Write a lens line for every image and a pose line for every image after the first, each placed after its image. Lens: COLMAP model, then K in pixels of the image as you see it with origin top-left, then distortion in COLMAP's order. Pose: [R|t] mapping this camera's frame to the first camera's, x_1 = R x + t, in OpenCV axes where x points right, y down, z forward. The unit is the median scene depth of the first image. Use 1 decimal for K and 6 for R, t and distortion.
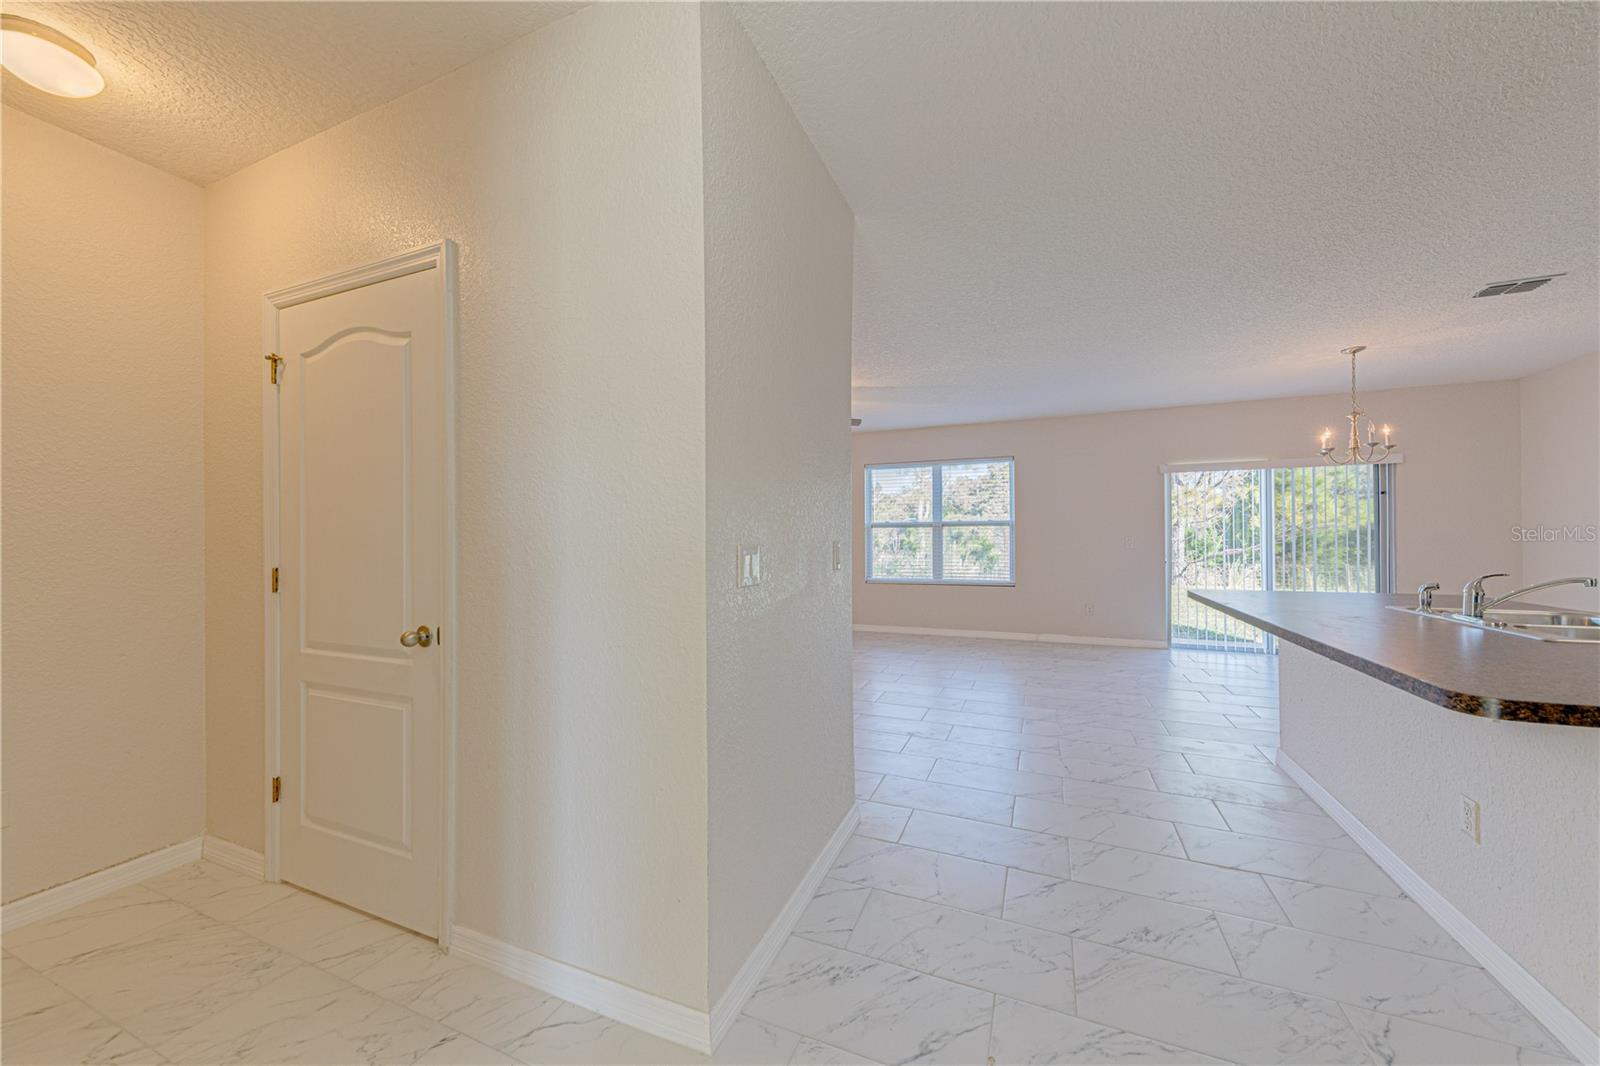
lens RADIAL K [[555.0, 0, 806.4], [0, 555.0, 536.9], [0, 0, 1]] dist [0.008440, -0.003140]
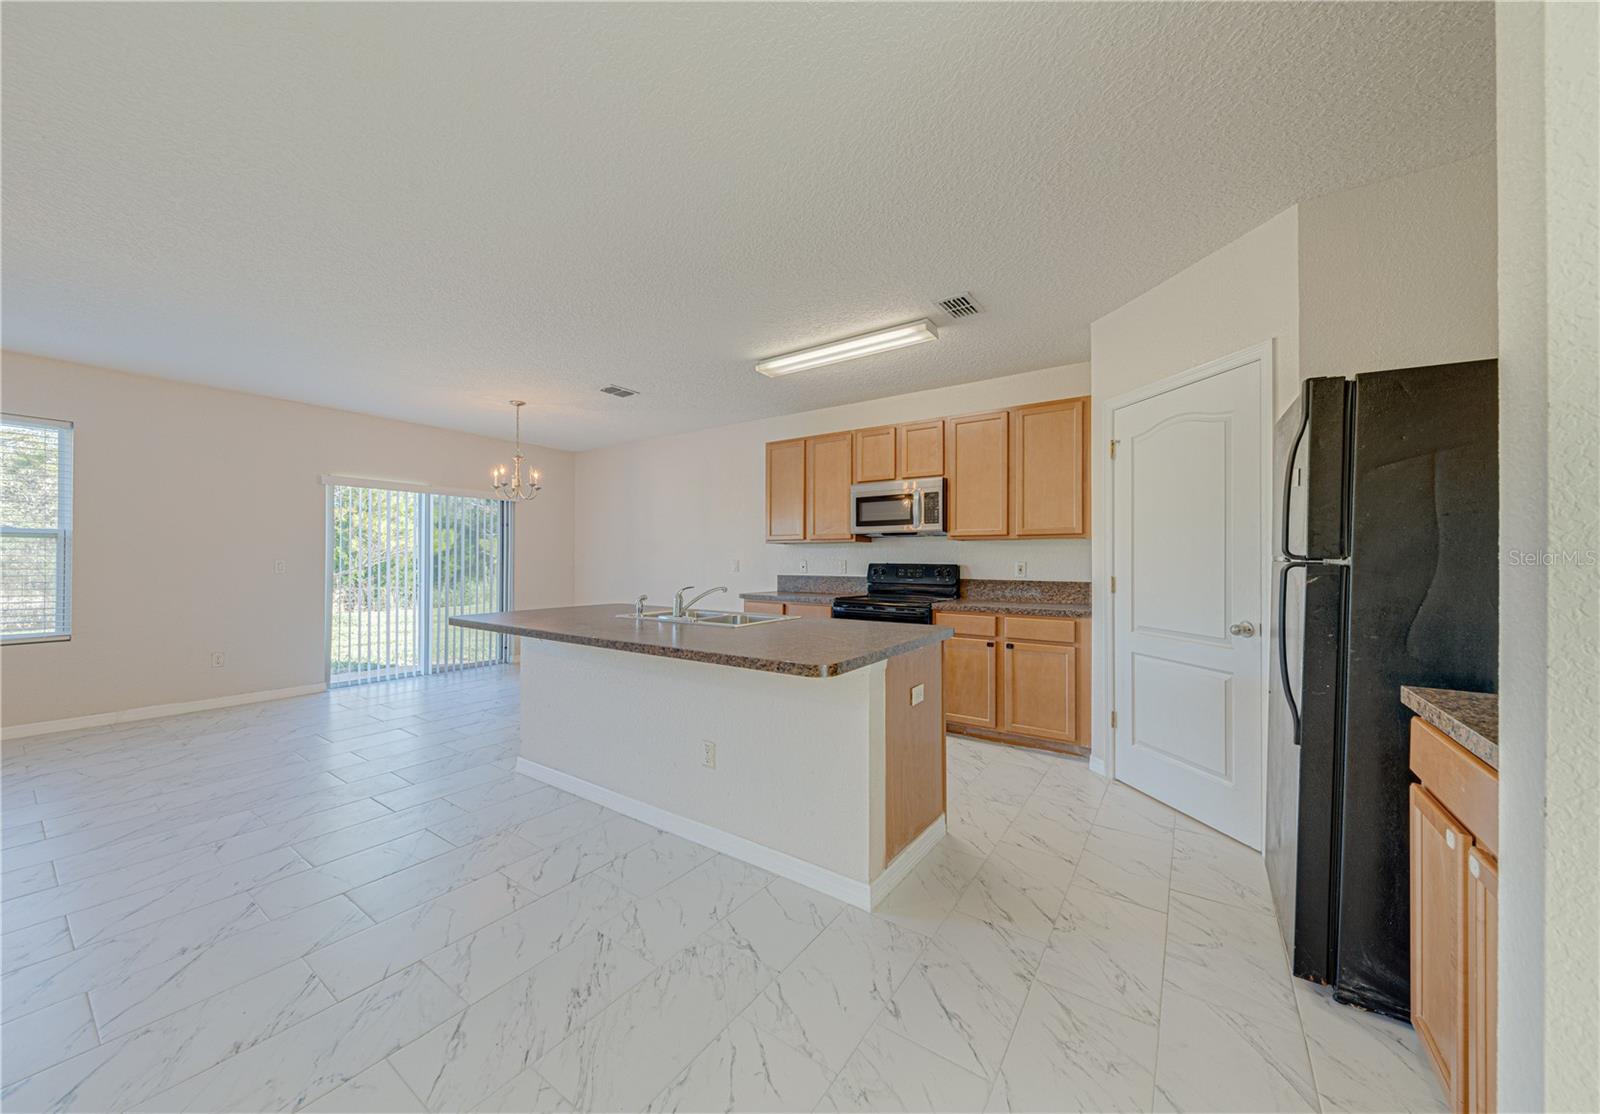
lens RADIAL K [[583.7, 0, 777.8], [0, 583.7, 560.7], [0, 0, 1]] dist [0.000797, -0.000097]
pose [[0.228733, 0.008639, 0.973451, -0.071749], [-0.008442, 0.999941, -0.006890, 0.001765], [-0.973453, -0.006642, 0.228792, 0.134615]]
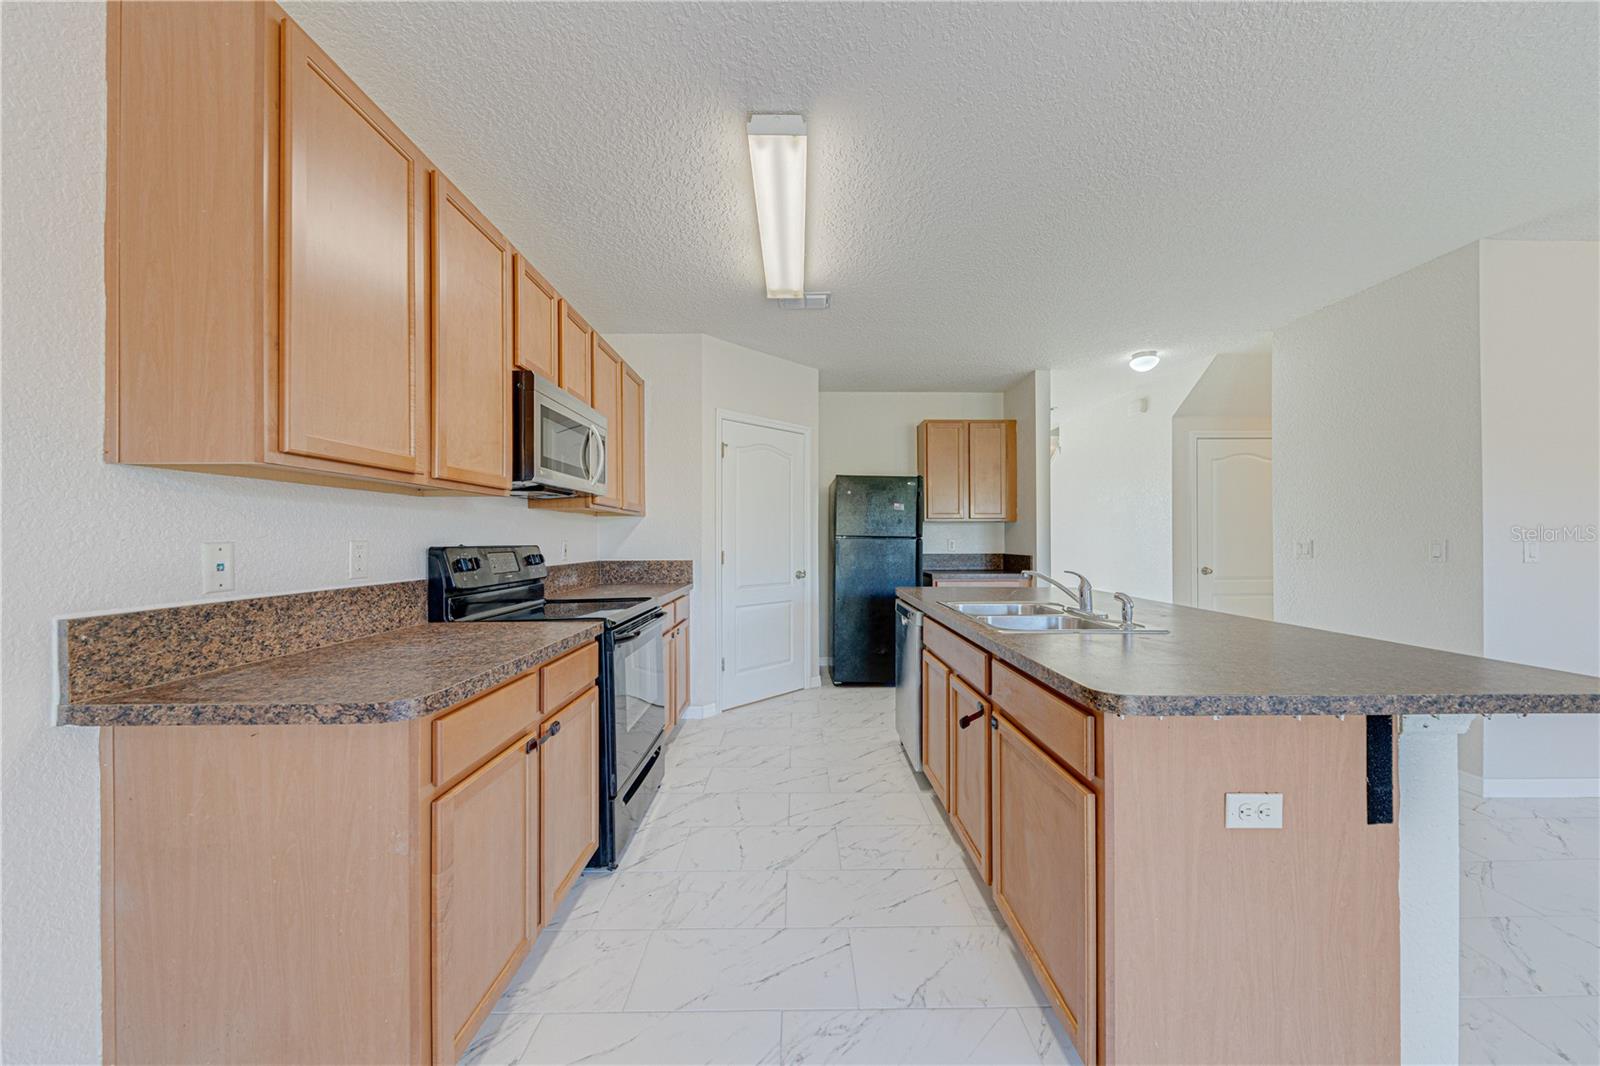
lens RADIAL K [[555.0, 0, 806.4], [0, 555.0, 536.9], [0, 0, 1]] dist [0.008440, -0.003140]
pose [[-0.915747, 0.009235, -0.401649, 0.718040], [0.011186, 0.999934, -0.002514, -0.003932], [0.401600, -0.006795, -0.915790, 0.601982]]
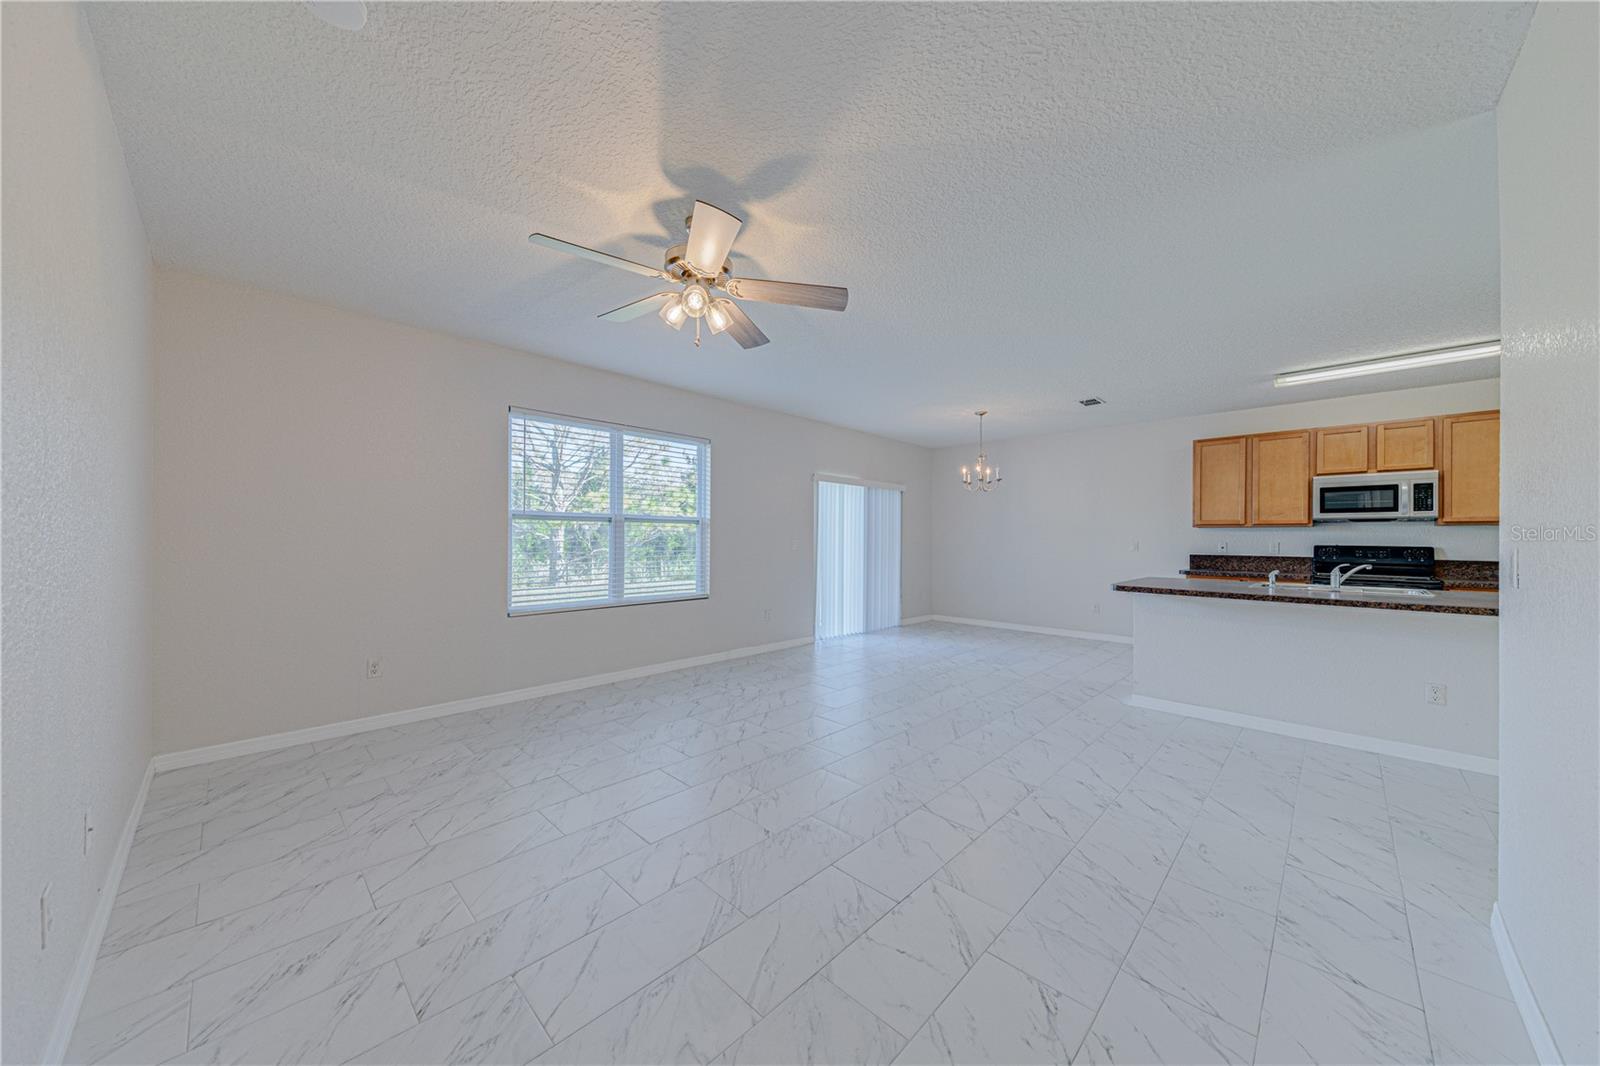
lens RADIAL K [[559.7, 0, 798.7], [0, 559.7, 534.8], [0, 0, 1]] dist [0.010236, -0.000032]
pose [[0.366422, 0.015286, 0.930323, -0.394268], [-0.013345, 0.999849, -0.011173, 0.003481], [-0.930353, -0.008322, 0.366571, 0.649814]]
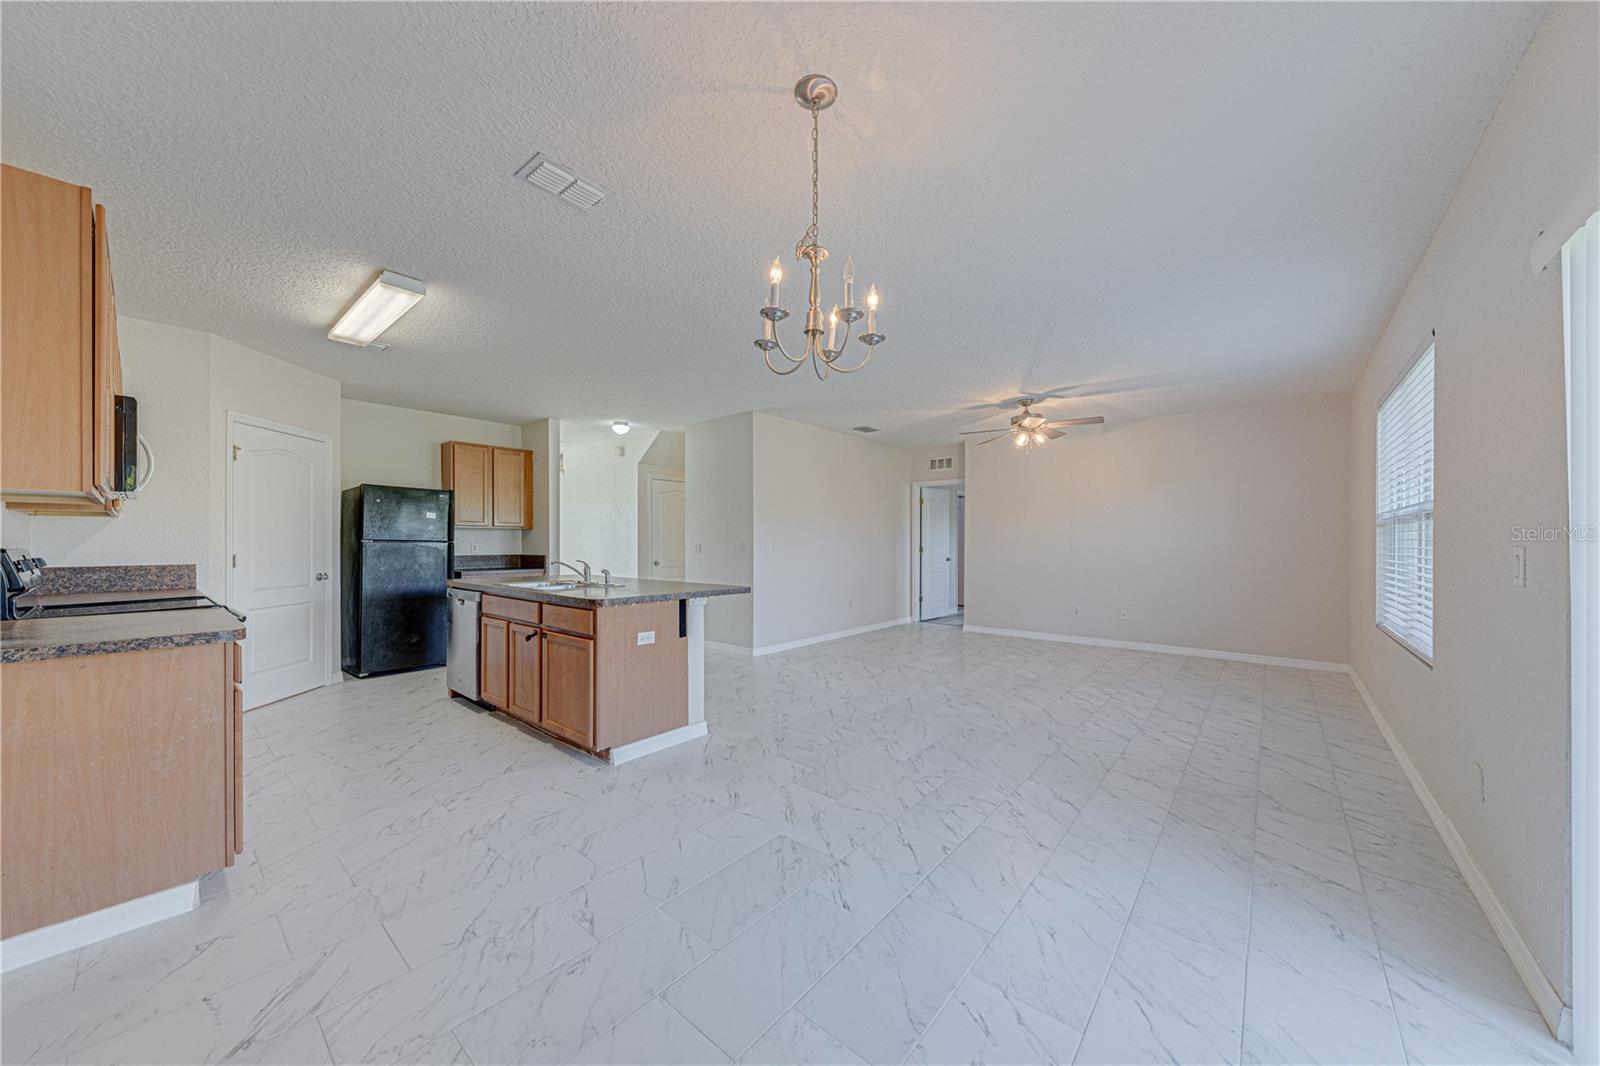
lens RADIAL K [[555.0, 0, 806.4], [0, 555.0, 536.9], [0, 0, 1]] dist [0.008440, -0.003140]
pose [[-0.297076, -0.000379, -0.954854, 0.975832], [0.006212, 0.999978, -0.002330, -0.005081], [0.954834, -0.006624, -0.297067, 0.801220]]
